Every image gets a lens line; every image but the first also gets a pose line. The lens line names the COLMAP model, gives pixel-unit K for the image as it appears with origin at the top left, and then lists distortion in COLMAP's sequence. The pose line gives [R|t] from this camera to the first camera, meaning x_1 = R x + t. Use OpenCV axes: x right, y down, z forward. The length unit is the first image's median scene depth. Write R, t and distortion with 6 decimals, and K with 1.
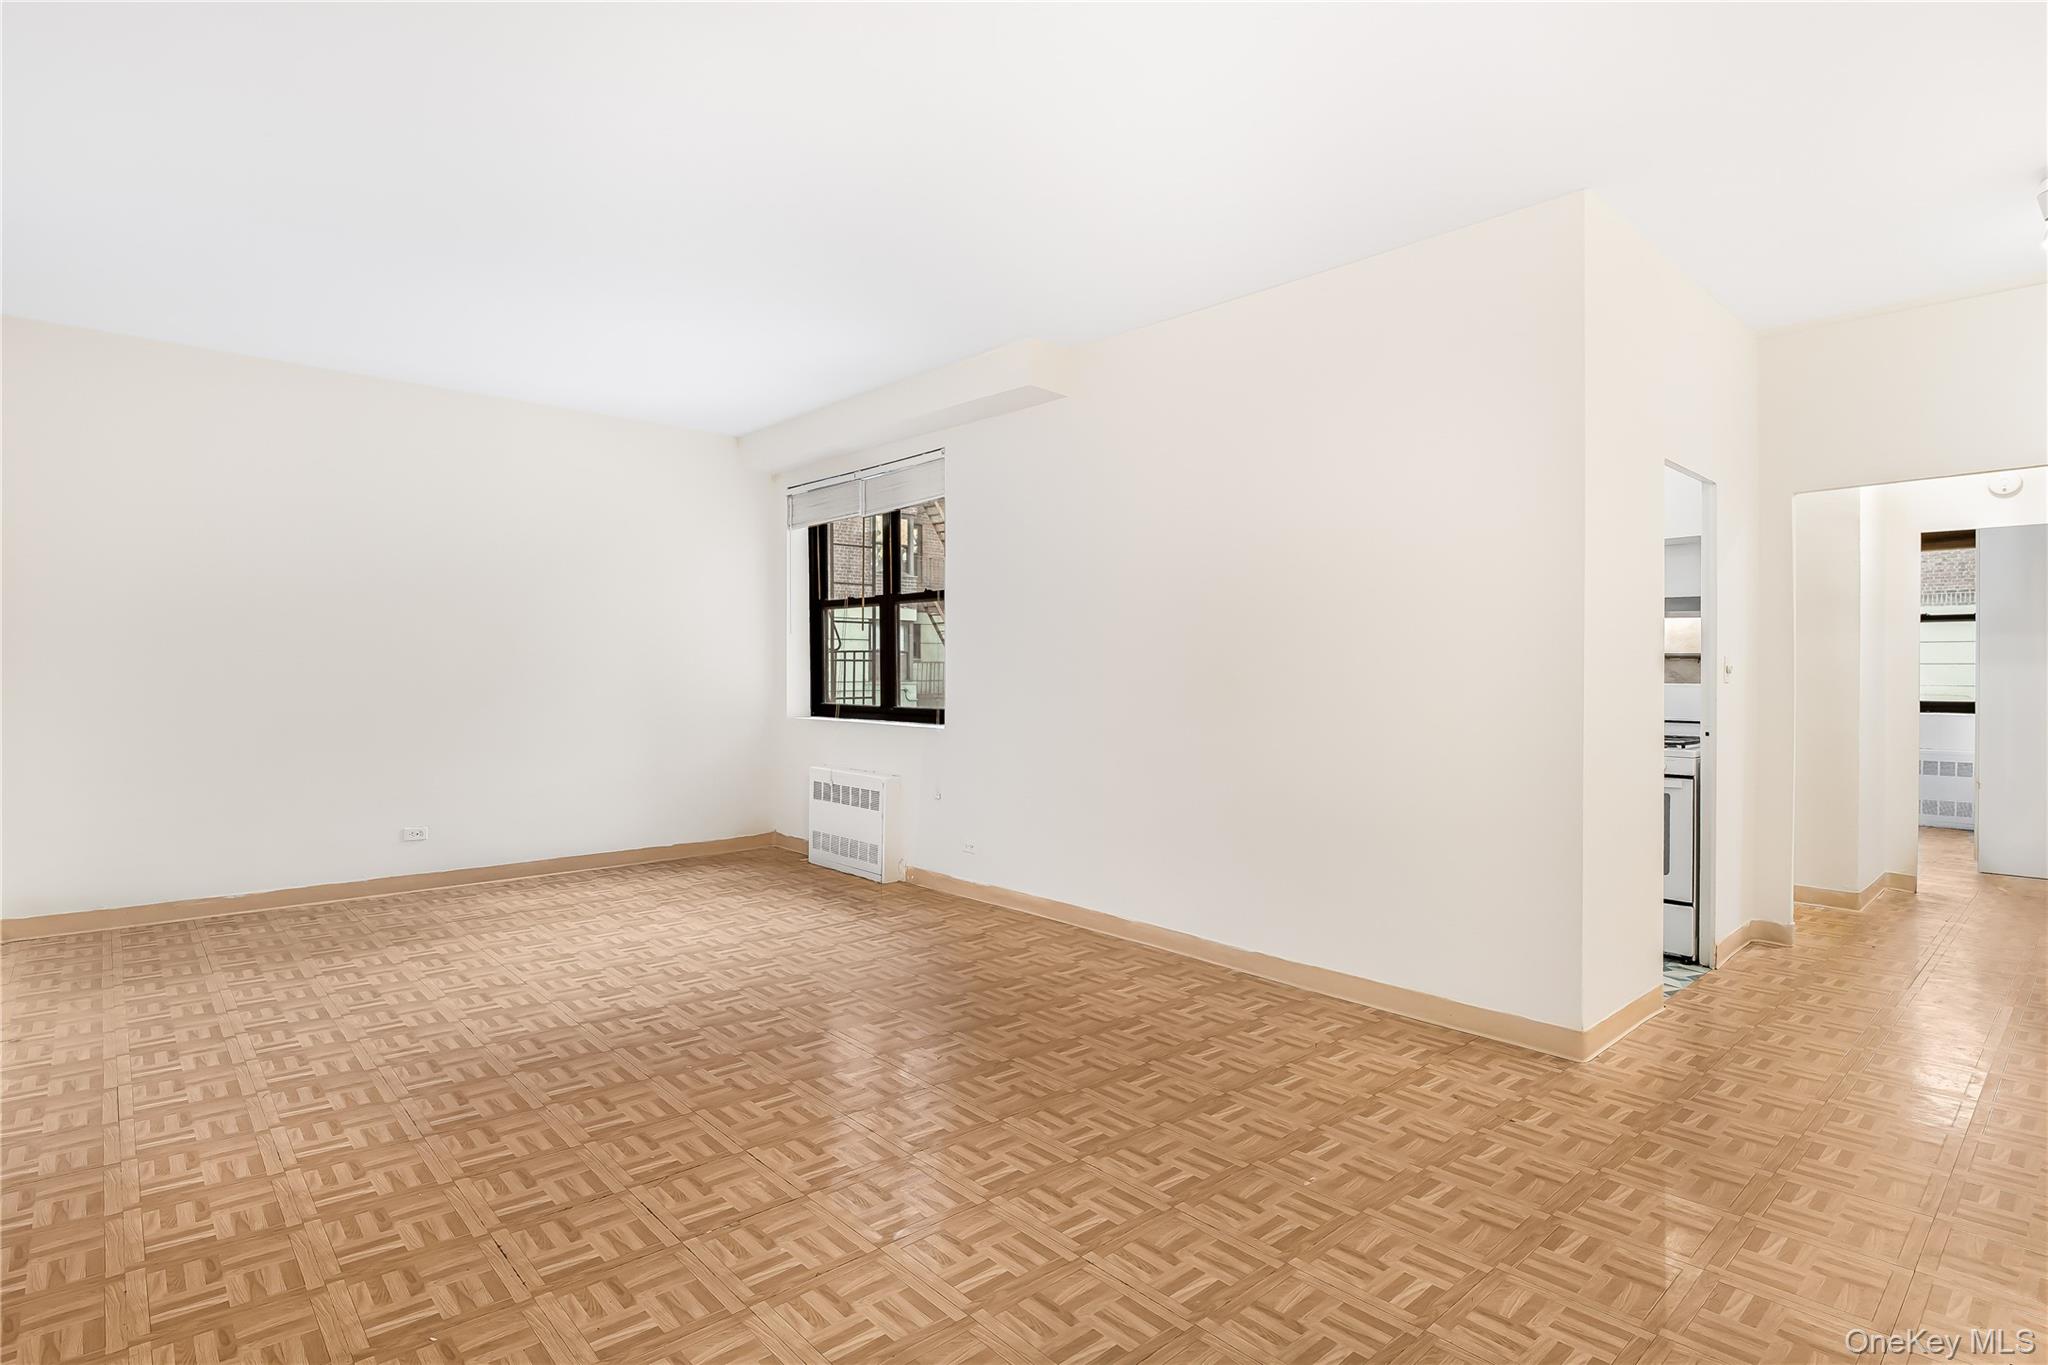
lens RADIAL K [[1029.1, 0, 1002.6], [0, 1029.1, 680.2], [0, 0, 1]] dist [-0.048452, 0.004485]
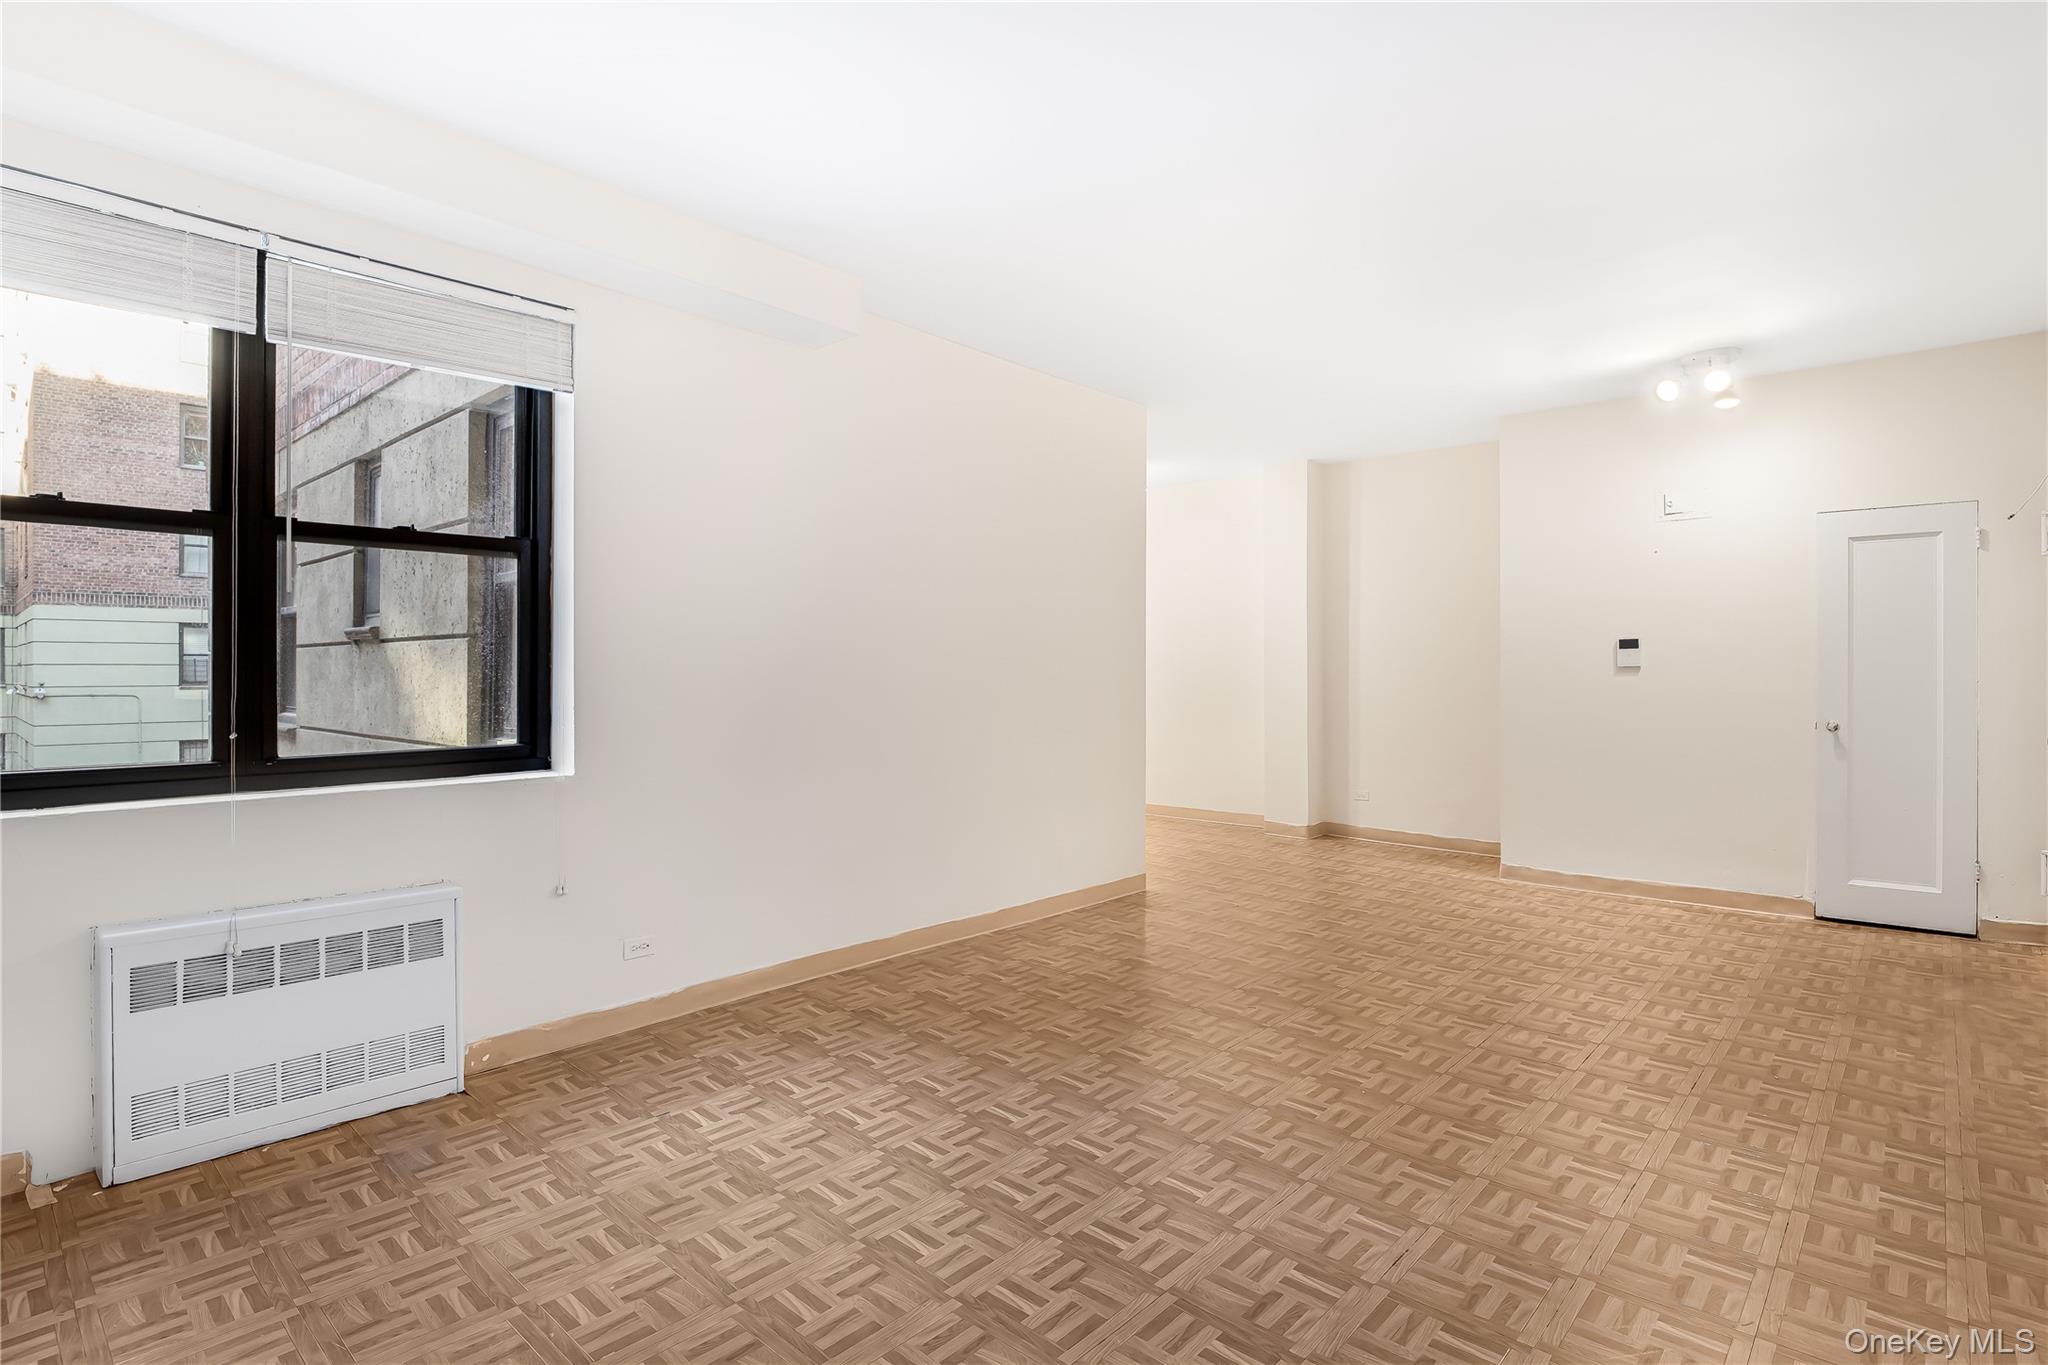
lens RADIAL K [[1029.1, 0, 1090.9], [0, 1029.1, 672.3], [0, 0, 1]] dist [-0.048452, 0.004485]
pose [[-0.134629, -0.012381, 0.990819, -0.810850], [0.018183, 0.999723, 0.014963, -0.017734], [-0.990729, 0.020030, -0.134367, 0.923902]]
